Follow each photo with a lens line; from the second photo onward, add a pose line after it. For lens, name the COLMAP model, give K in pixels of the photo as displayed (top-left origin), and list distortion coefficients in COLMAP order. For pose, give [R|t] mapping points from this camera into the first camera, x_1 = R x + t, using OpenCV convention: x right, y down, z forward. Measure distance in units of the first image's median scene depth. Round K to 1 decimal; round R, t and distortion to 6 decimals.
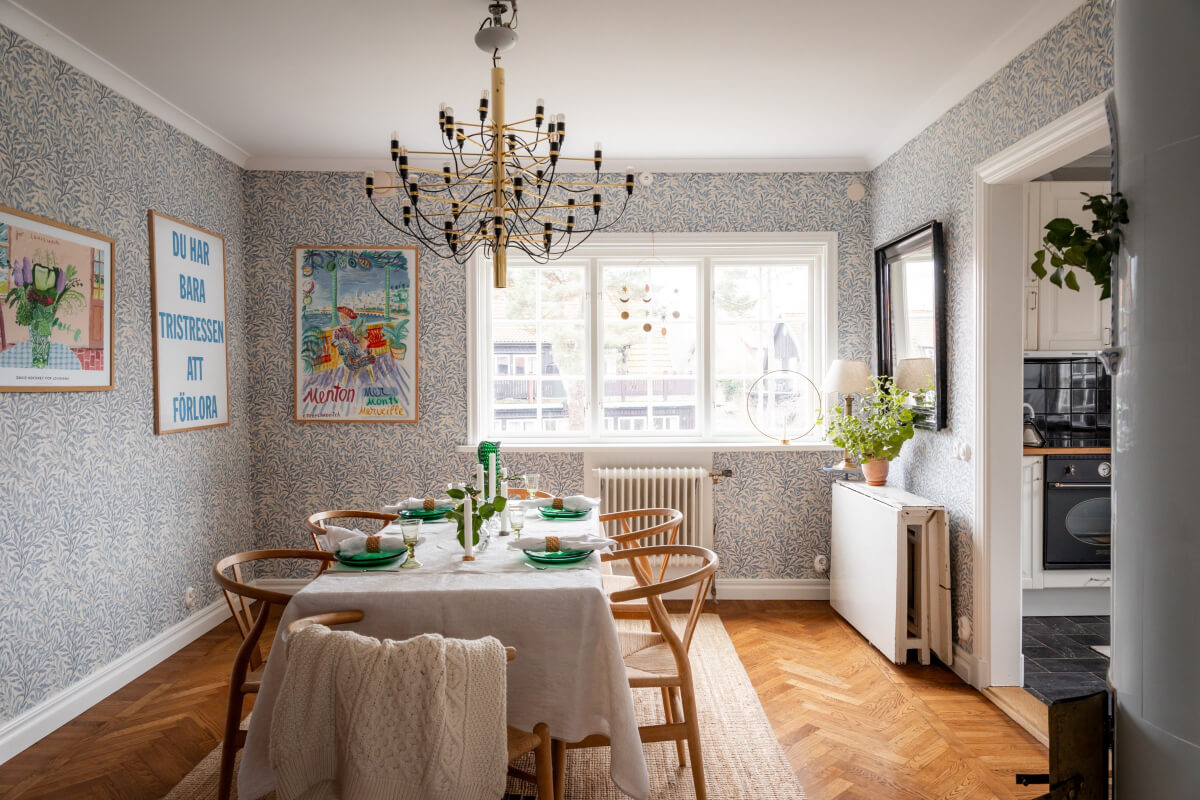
lens RADIAL K [[823.2, 0, 611.8], [0, 823.2, 400.6], [0, 0, 1]] dist [-0.003616, 0.000900]
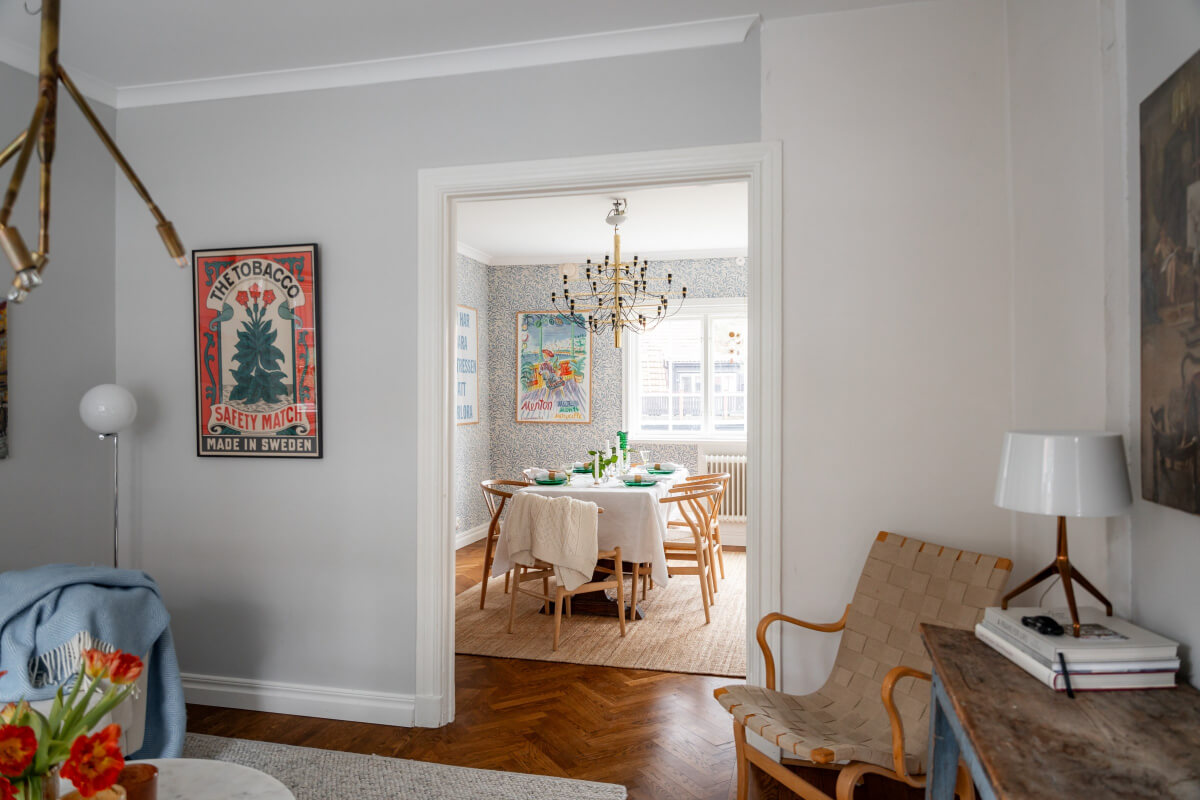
lens RADIAL K [[823.2, 0, 594.3], [0, 823.2, 401.1], [0, 0, 1]] dist [-0.003616, 0.000900]
pose [[0.963110, 0.003919, -0.269080, 0.188488], [-0.009331, 0.999779, -0.018838, 0.013670], [0.268946, 0.020653, 0.962934, -0.493574]]
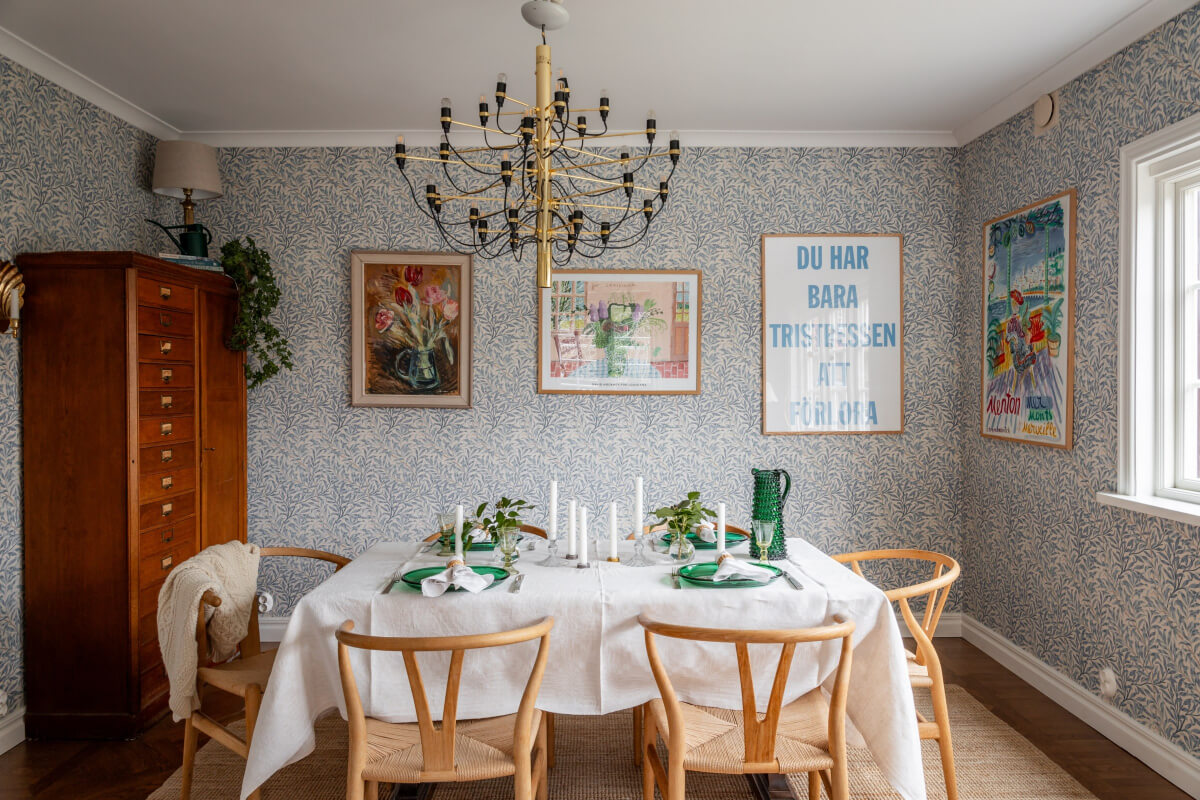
lens RADIAL K [[823.2, 0, 594.4], [0, 823.2, 397.2], [0, 0, 1]] dist [-0.003616, 0.000900]
pose [[-0.026079, 0.018474, -0.999489, 0.451909], [-0.023847, 0.999533, 0.019097, -0.019990], [0.999375, 0.024333, -0.025626, 0.633643]]
